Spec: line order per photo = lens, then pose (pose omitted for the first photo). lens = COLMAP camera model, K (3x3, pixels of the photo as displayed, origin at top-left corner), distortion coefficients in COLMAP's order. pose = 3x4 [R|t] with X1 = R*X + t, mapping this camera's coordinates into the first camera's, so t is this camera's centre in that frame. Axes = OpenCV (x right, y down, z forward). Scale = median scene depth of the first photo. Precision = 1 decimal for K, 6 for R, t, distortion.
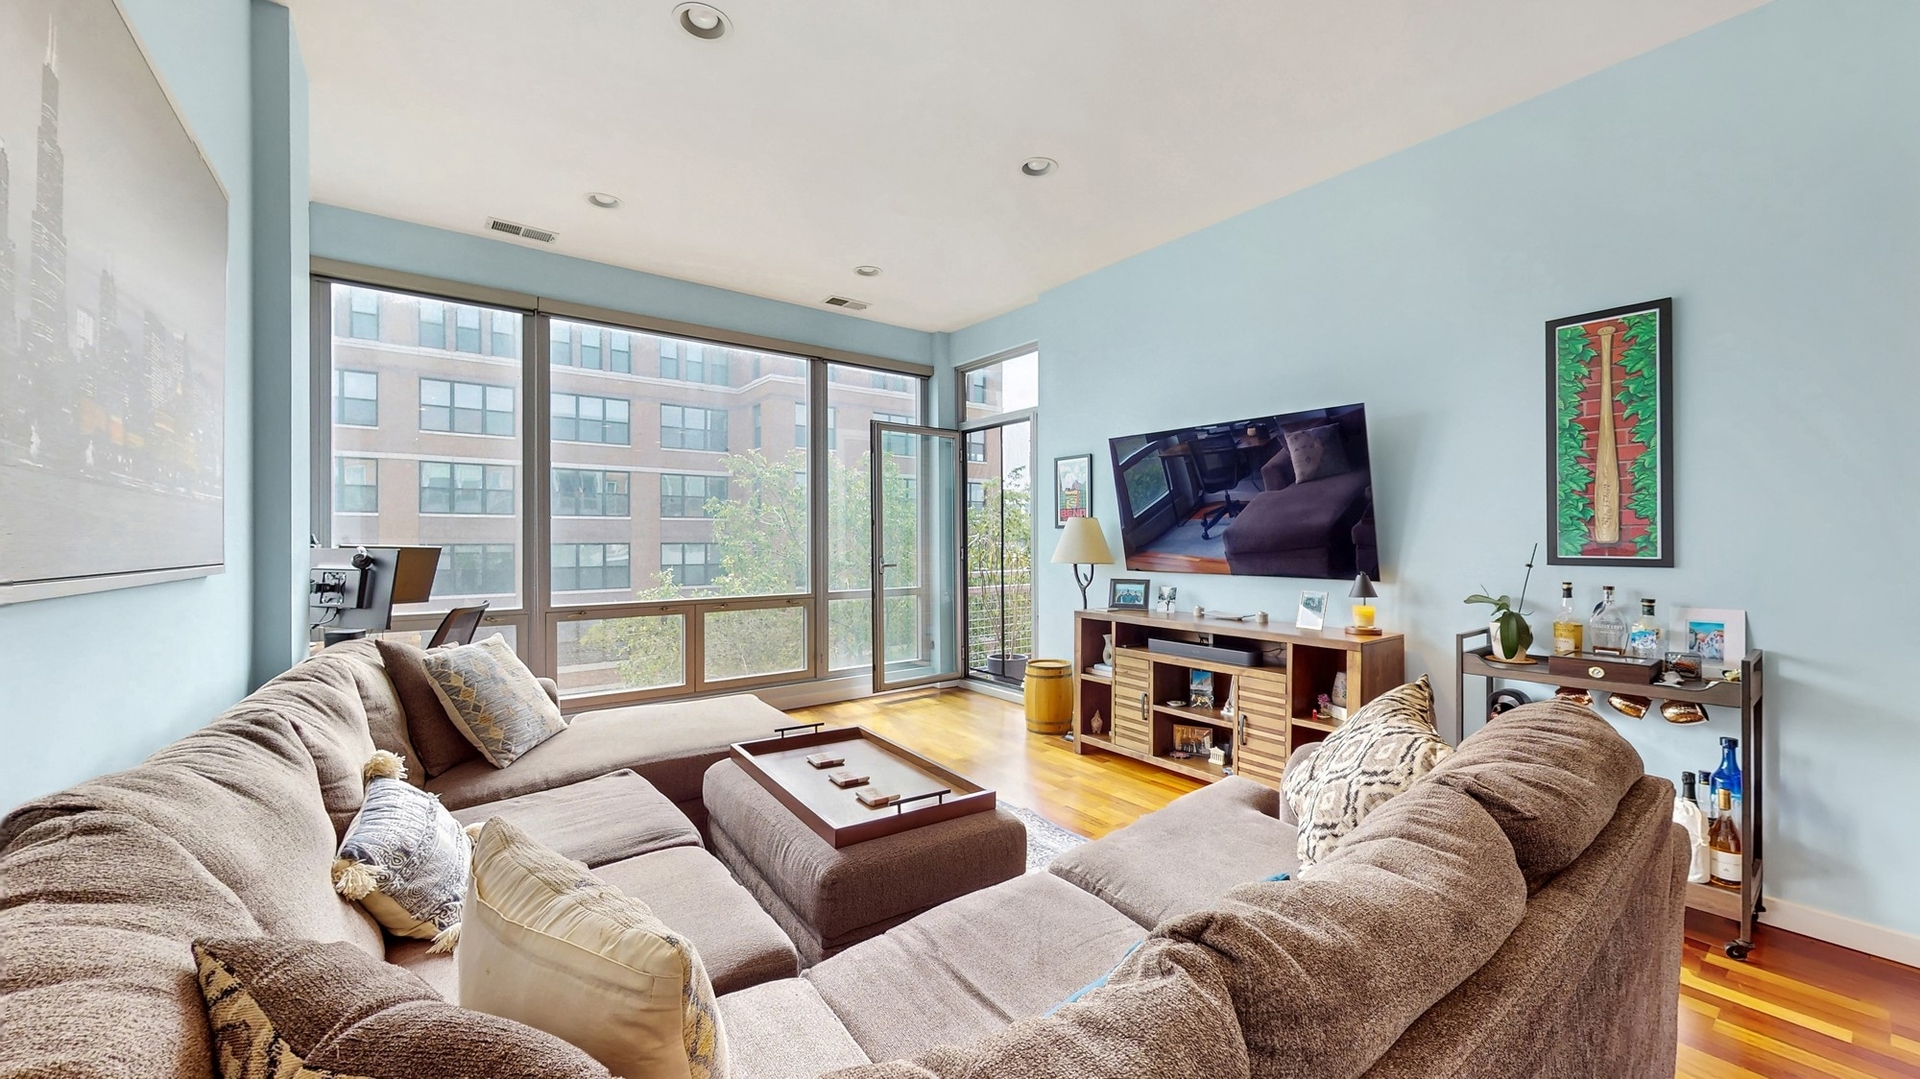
lens RADIAL K [[709.9, 0, 956.5], [0, 709.9, 537.0], [0, 0, 1]] dist [0.000002, 0.000824]
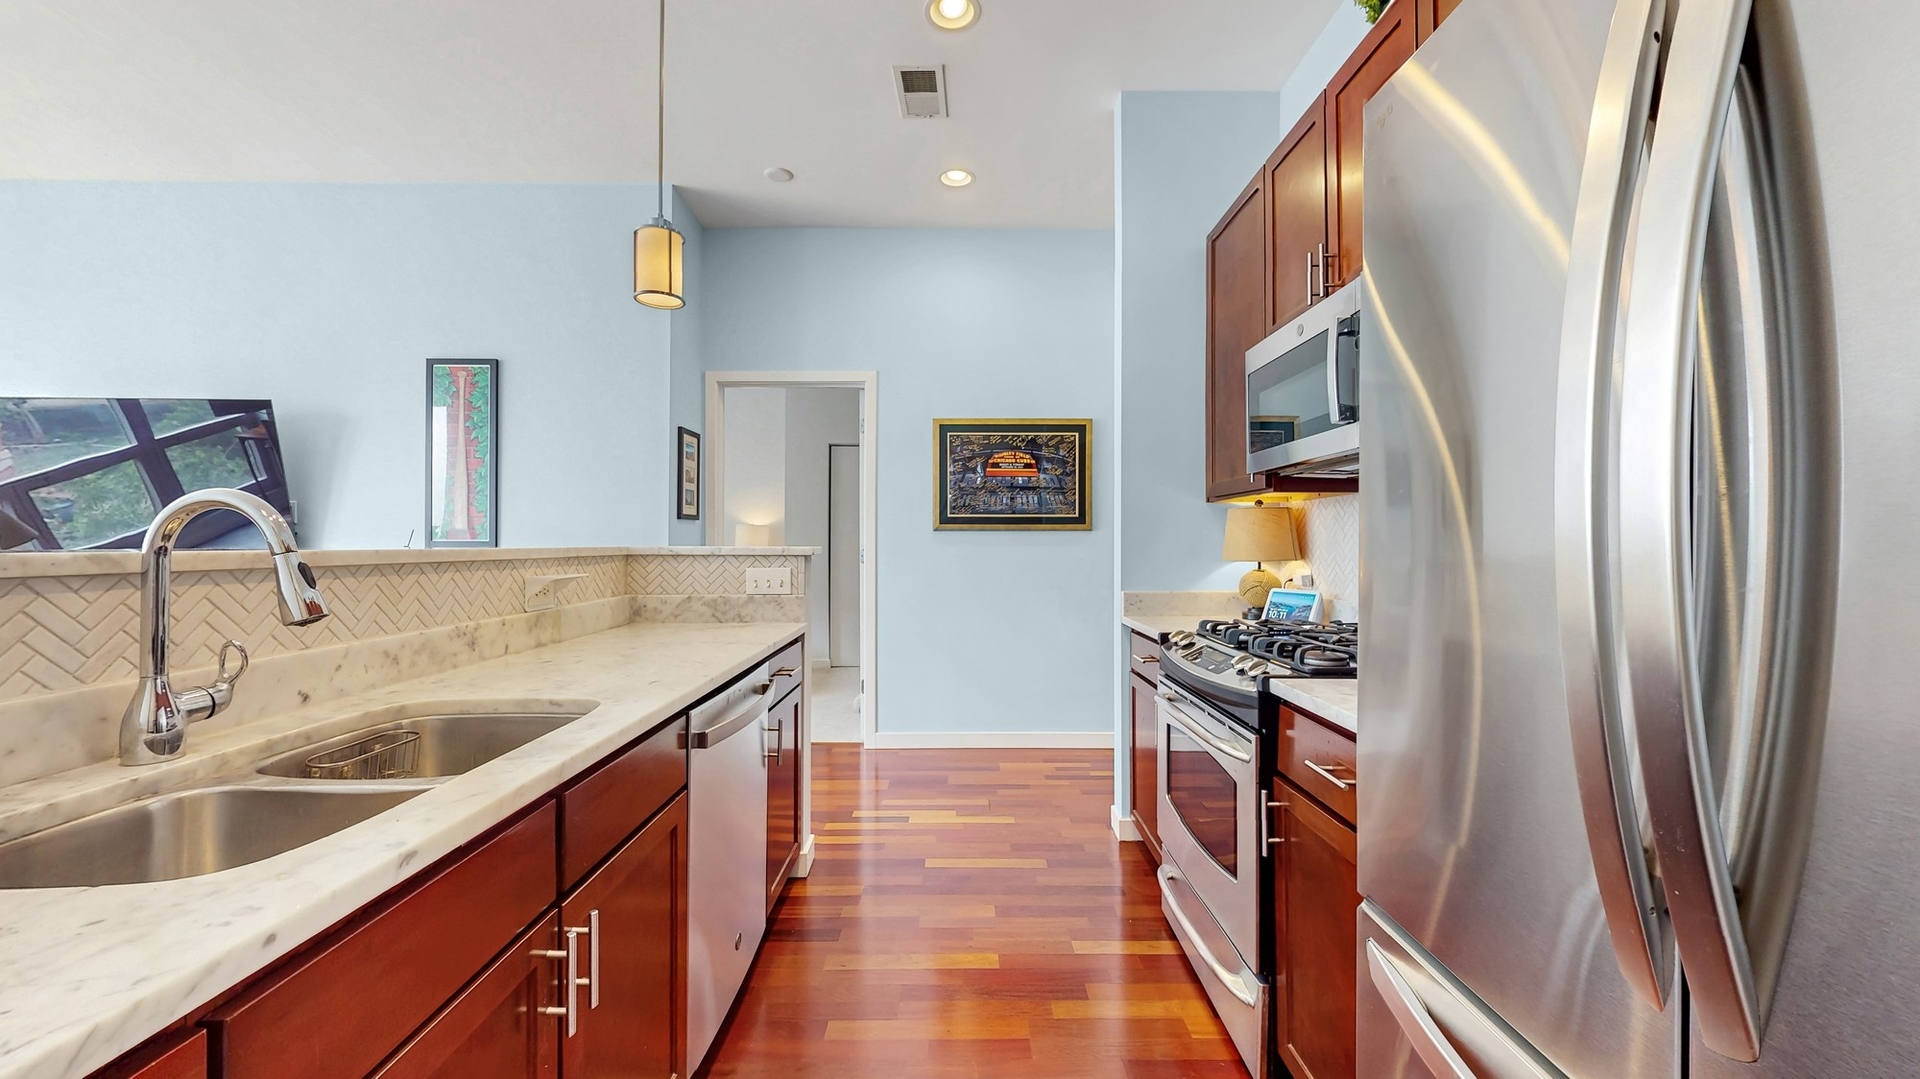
lens RADIAL K [[709.9, 0, 962.6], [0, 709.9, 536.8], [0, 0, 1]] dist [0.000002, 0.000824]
pose [[0.603185, 0.002994, 0.797596, 0.271044], [0.001152, 0.999989, -0.004625, 0.018383], [-0.797601, 0.003708, 0.603175, -0.382548]]
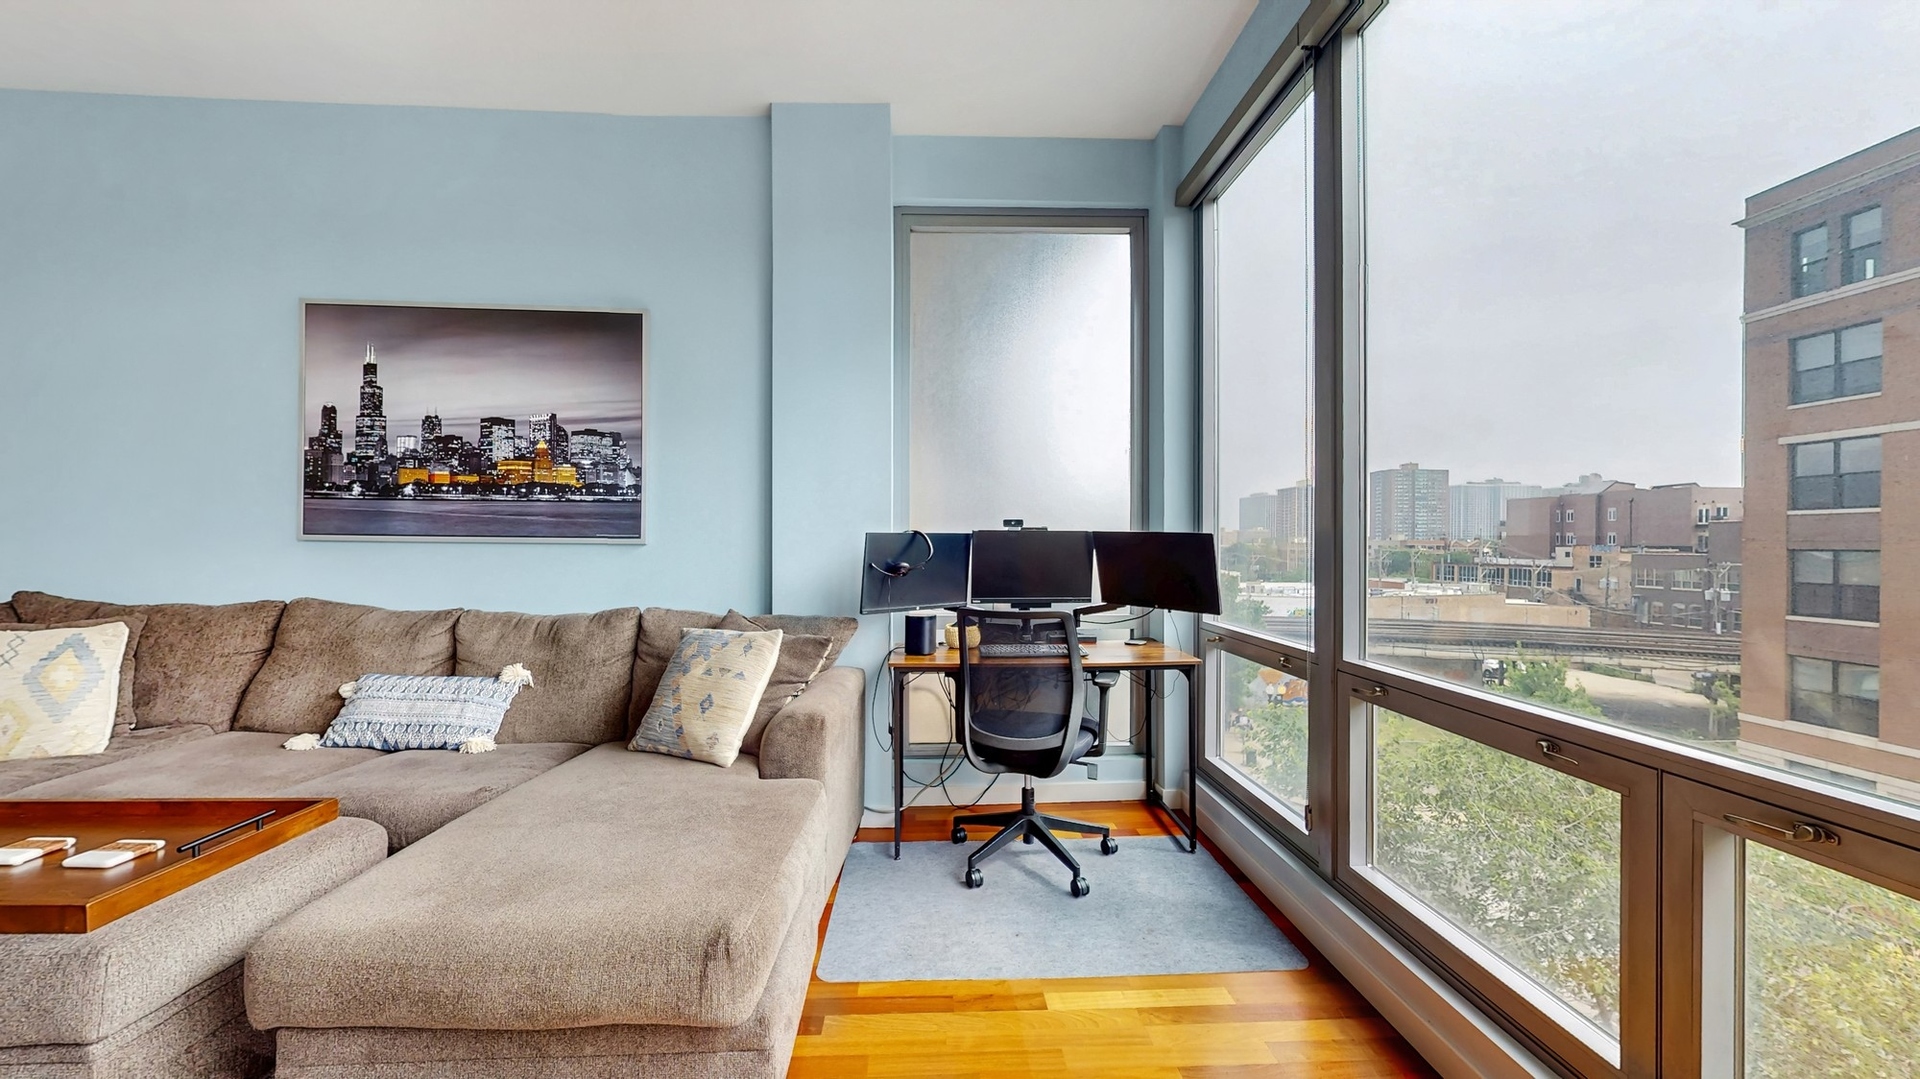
lens RADIAL K [[709.9, 0, 967.2], [0, 709.9, 543.1], [0, 0, 1]] dist [0.000002, 0.000824]
pose [[-0.556650, 0.000921, -0.830746, -0.045530], [-0.001214, 0.999997, 0.001923, 0.021319], [0.830746, 0.002079, -0.556648, 1.150899]]
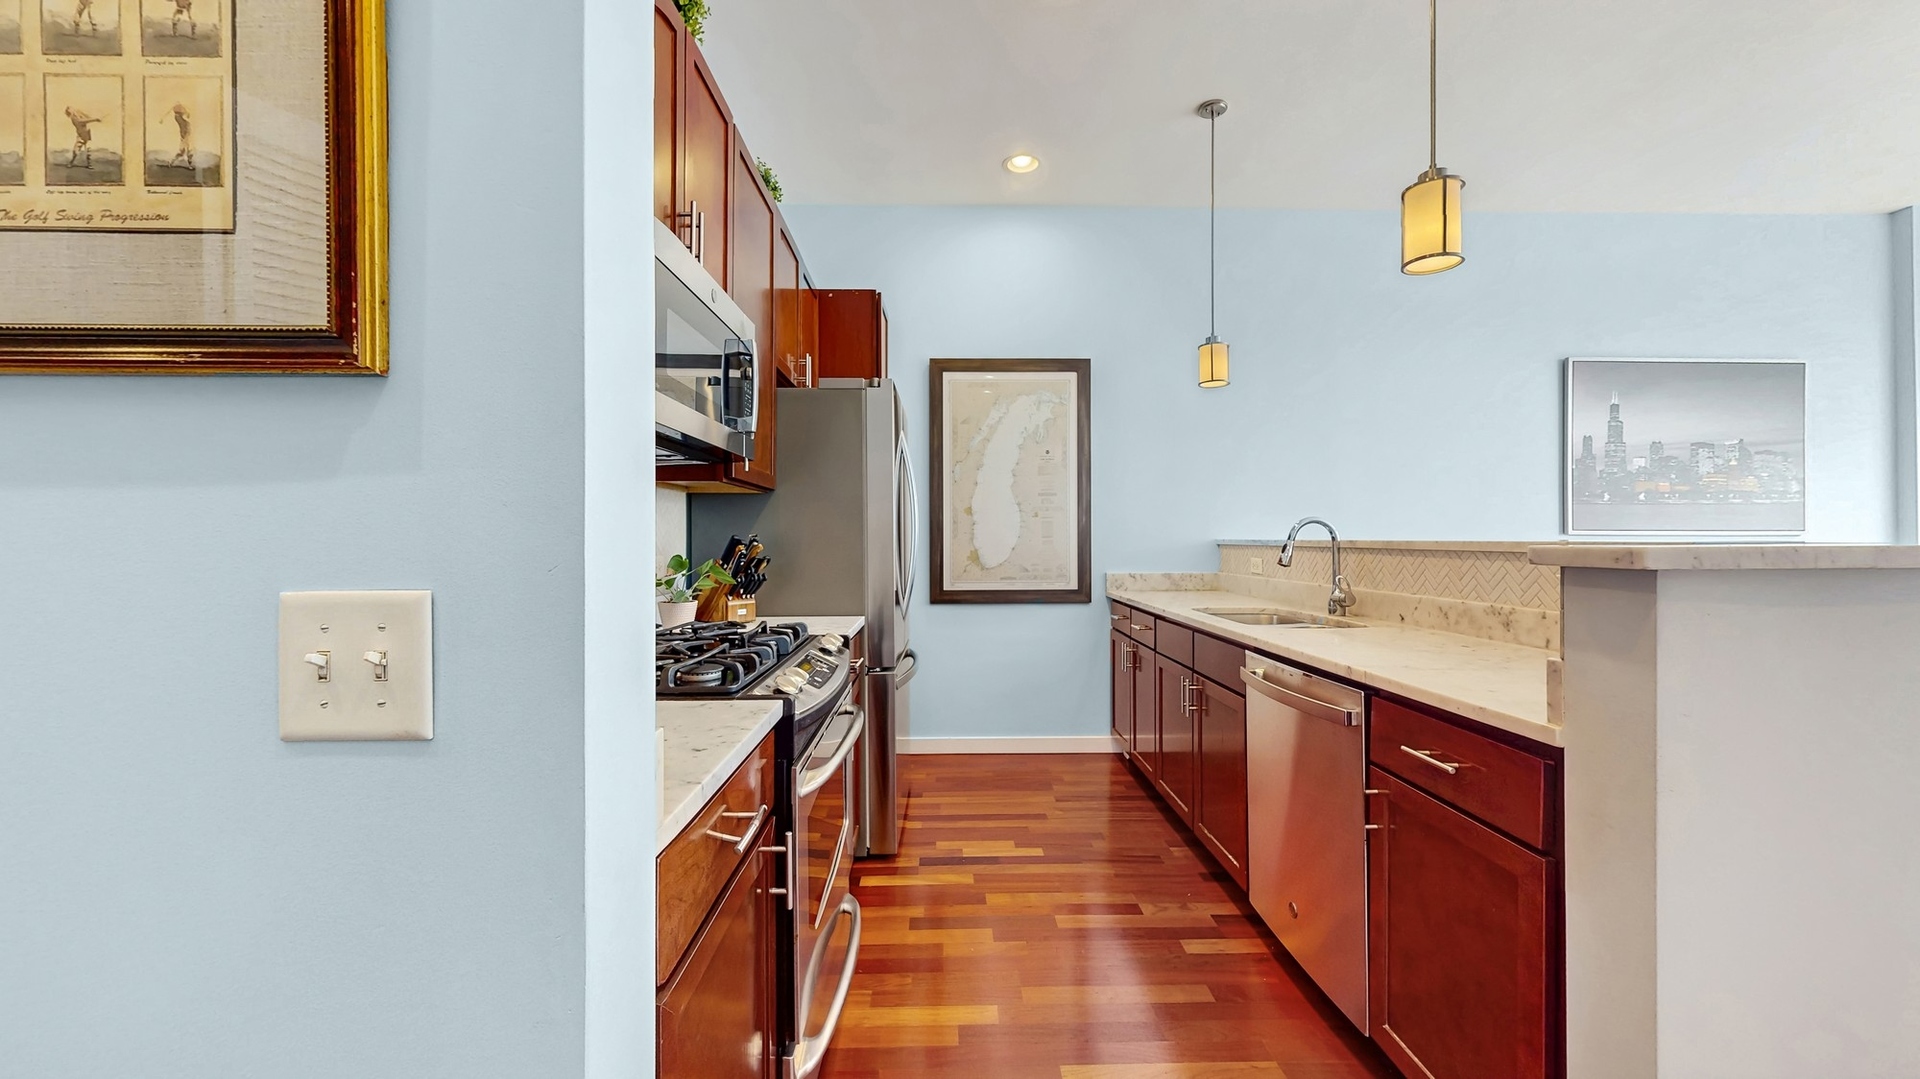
lens RADIAL K [[709.9, 0, 960.6], [0, 709.9, 535.6], [0, 0, 1]] dist [0.000002, 0.000824]
pose [[-0.577206, 0.002650, -0.816594, 1.018524], [0.008334, 0.999962, -0.002646, 0.017735], [0.816556, -0.008333, -0.577206, 0.068795]]
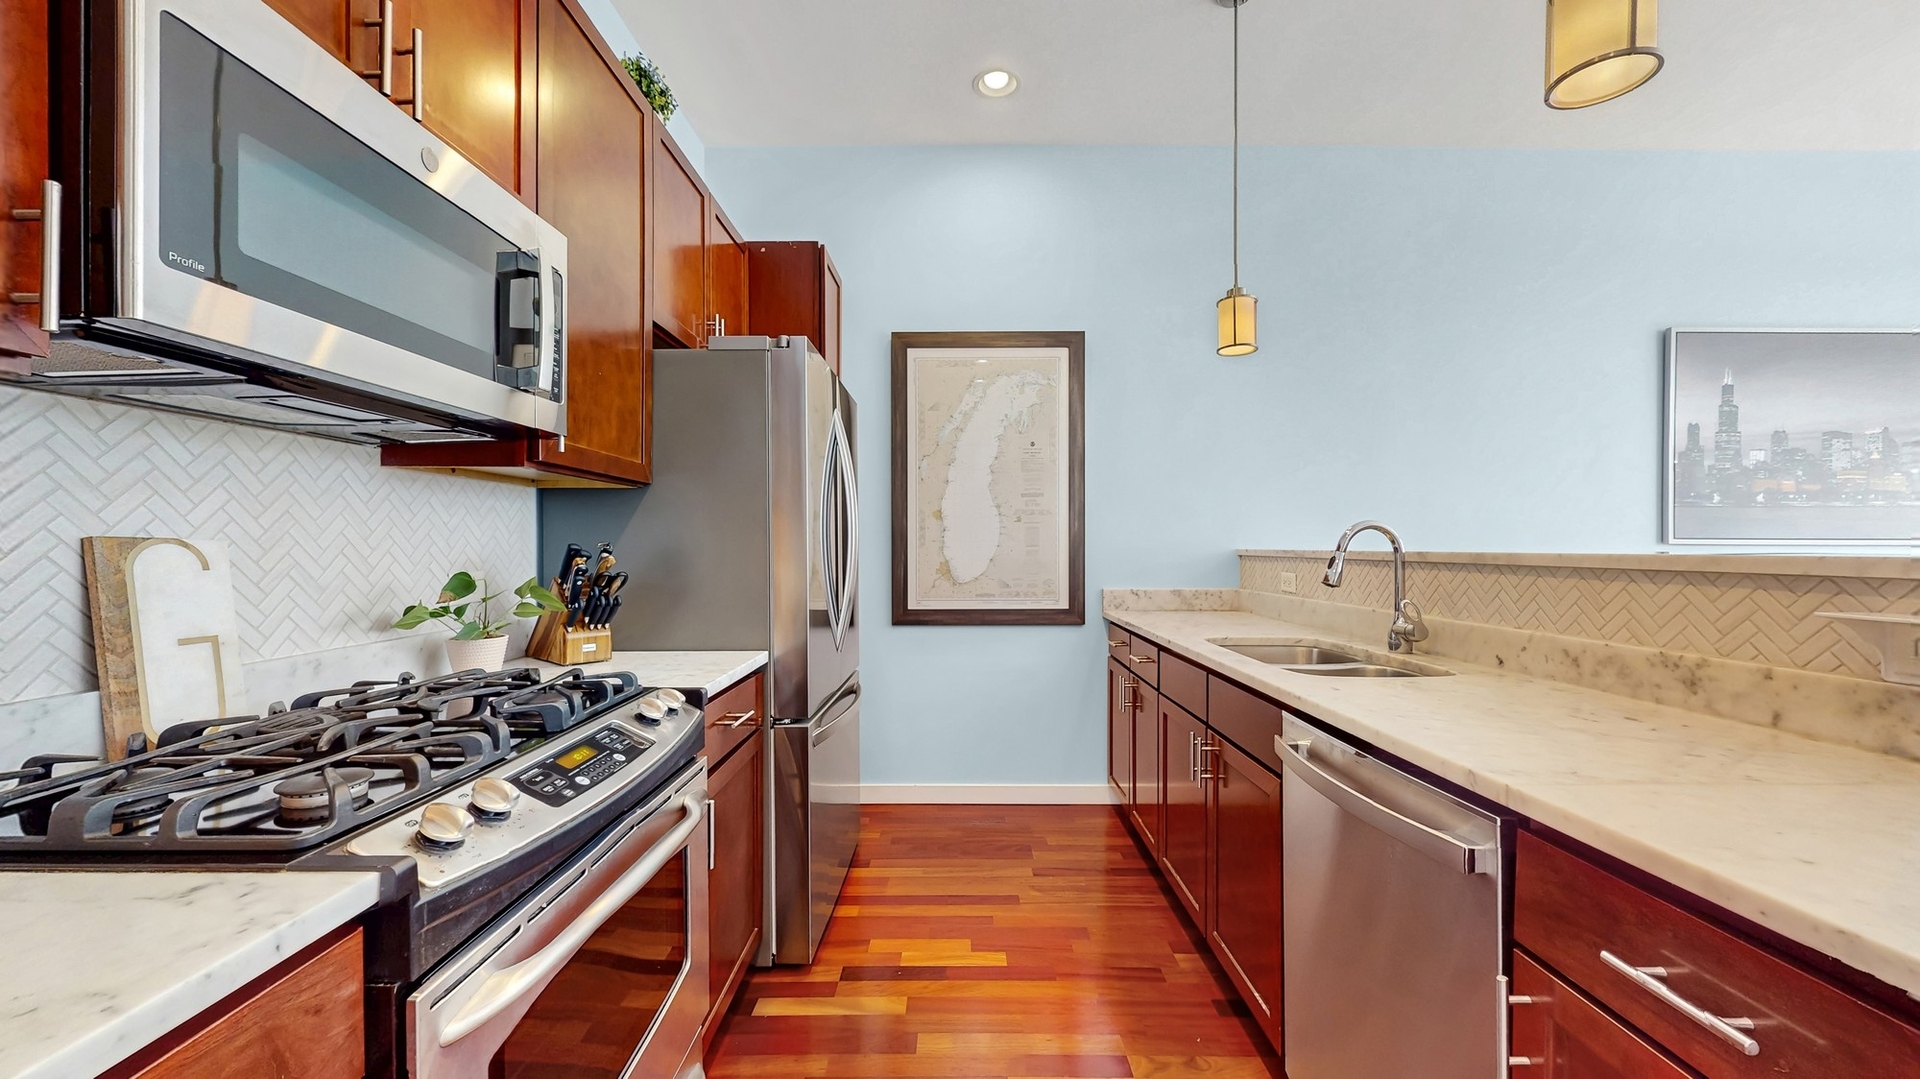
lens RADIAL K [[709.9, 0, 960.1], [0, 709.9, 551.4], [0, 0, 1]] dist [0.000002, 0.000824]
pose [[-0.594711, 0.010591, -0.803870, 0.859181], [0.006651, 0.999944, 0.008253, 0.016918], [0.803912, -0.000439, -0.594748, 0.021447]]
